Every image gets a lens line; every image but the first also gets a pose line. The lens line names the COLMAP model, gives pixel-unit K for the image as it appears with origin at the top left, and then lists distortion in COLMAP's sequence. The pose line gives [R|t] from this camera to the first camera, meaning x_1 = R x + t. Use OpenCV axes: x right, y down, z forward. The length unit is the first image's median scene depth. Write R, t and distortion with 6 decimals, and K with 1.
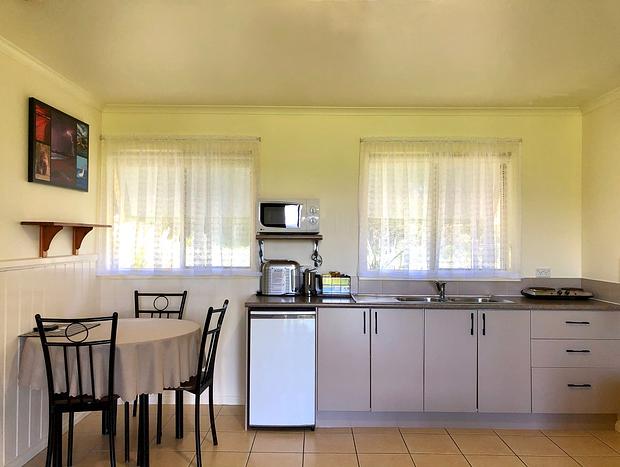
lens RADIAL K [[510.0, 0, 310.8], [0, 510.0, 233.8], [0, 0, 1]] dist [0.006381, -0.006508]
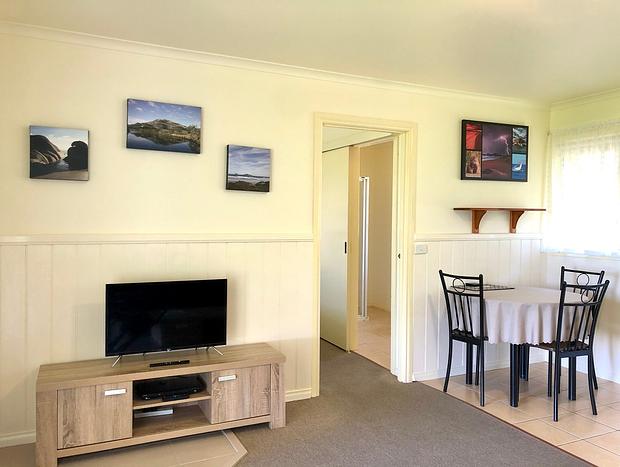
lens RADIAL K [[510.0, 0, 309.6], [0, 510.0, 231.6], [0, 0, 1]] dist [0.006381, -0.006508]
pose [[0.410496, 0.019404, -0.911656, 0.520514], [0.004211, 0.999723, 0.023174, 0.006966], [0.911853, -0.013351, 0.410300, 0.030132]]
